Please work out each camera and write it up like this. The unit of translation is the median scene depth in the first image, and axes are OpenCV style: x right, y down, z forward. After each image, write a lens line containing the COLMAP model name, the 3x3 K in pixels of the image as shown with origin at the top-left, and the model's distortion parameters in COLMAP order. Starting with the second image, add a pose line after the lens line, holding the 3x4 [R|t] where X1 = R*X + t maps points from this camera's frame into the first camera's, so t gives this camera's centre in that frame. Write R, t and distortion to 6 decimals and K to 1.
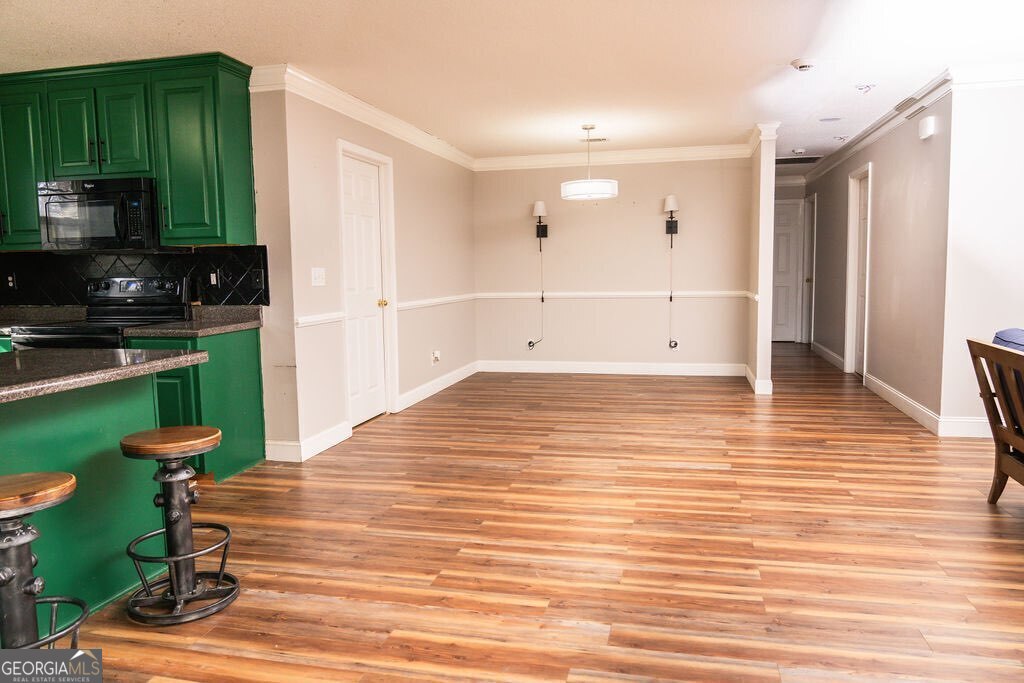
lens RADIAL K [[720.8, 0, 513.9], [0, 720.8, 339.2], [0, 0, 1]] dist [-0.027874, 0.017030]
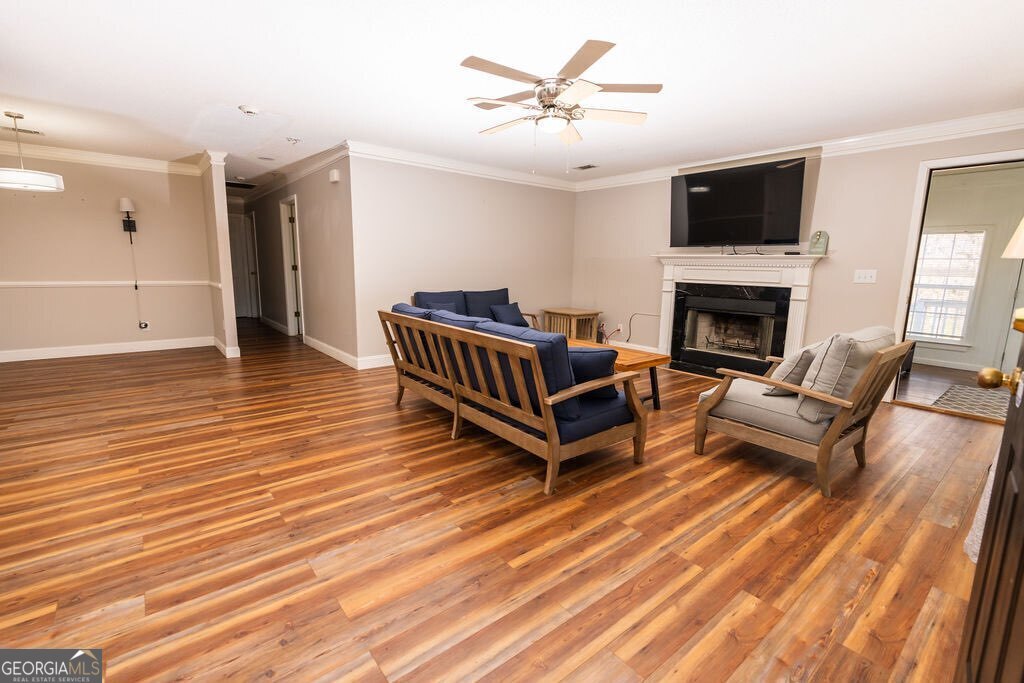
lens RADIAL K [[457.5, 0, 515.6], [0, 457.5, 343.3], [0, 0, 1]] dist [-0.006858, 0.003490]
pose [[0.602449, -0.105226, 0.791191, -0.017427], [0.050134, 0.994303, 0.094065, -0.007028], [-0.796581, -0.017004, 0.604292, 0.086152]]
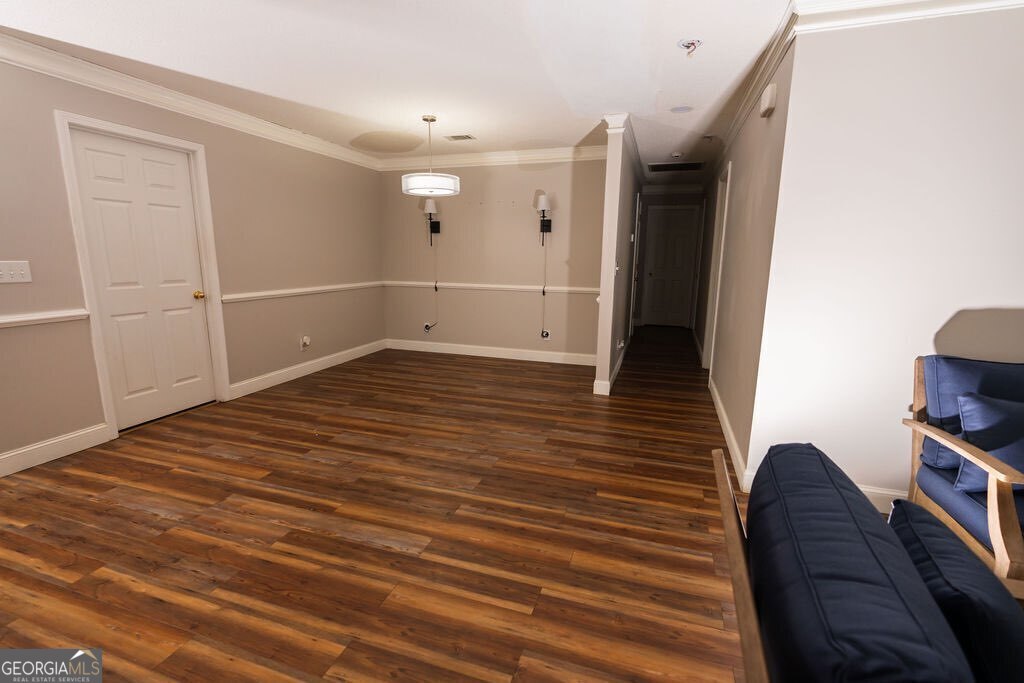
lens RADIAL K [[457.5, 0, 515.6], [0, 457.5, 343.3], [0, 0, 1]] dist [-0.006858, 0.003490]
pose [[0.996353, 0.042635, -0.073914, 0.428457], [-0.035258, 0.994523, 0.098389, -0.087244], [0.077704, -0.095424, 0.992399, 0.559107]]
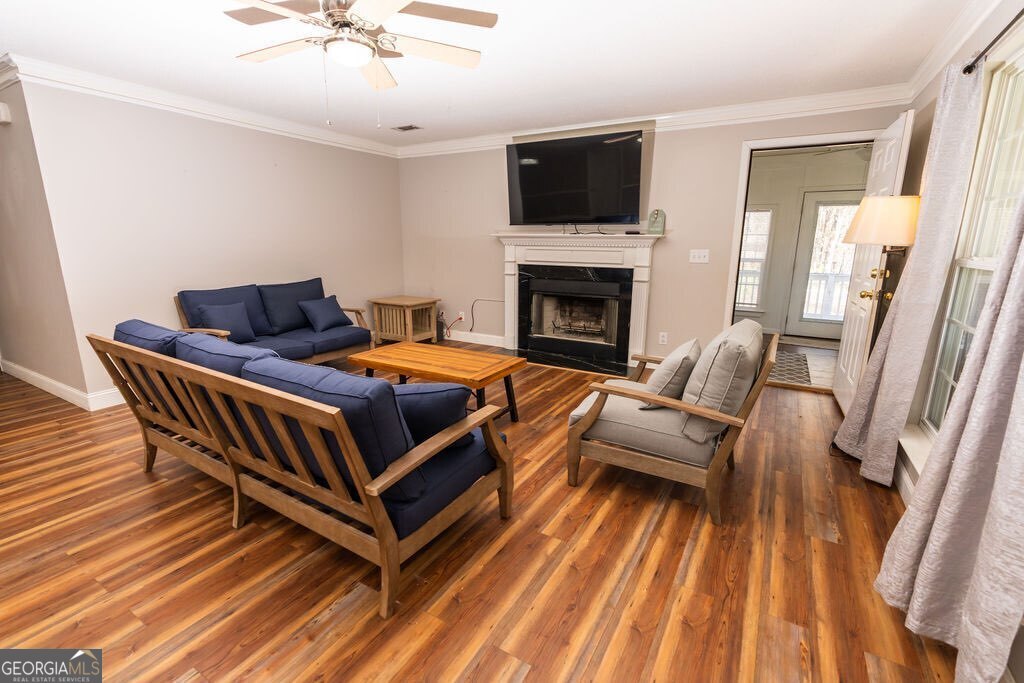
lens RADIAL K [[457.5, 0, 515.6], [0, 457.5, 343.3], [0, 0, 1]] dist [-0.006858, 0.003490]
pose [[0.288260, -0.192268, 0.938051, 0.160051], [0.084592, 0.980917, 0.175059, -0.043499], [-0.953808, 0.028889, 0.299024, 0.174754]]
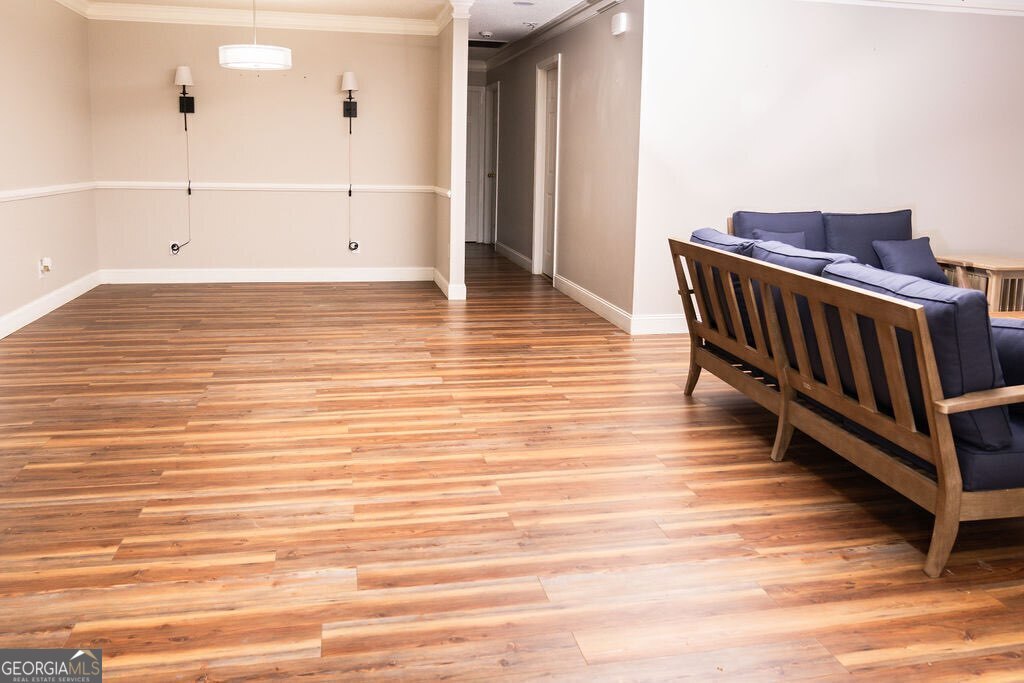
lens RADIAL K [[839.7, 0, 527.1], [0, 839.7, 282.4], [0, 0, 1]] dist [-0.031822, 0.022402]
pose [[0.897746, -0.027910, 0.439628, -0.066052], [0.005814, 0.998655, 0.051528, 0.000024], [-0.440474, -0.043703, 0.896701, 0.006558]]
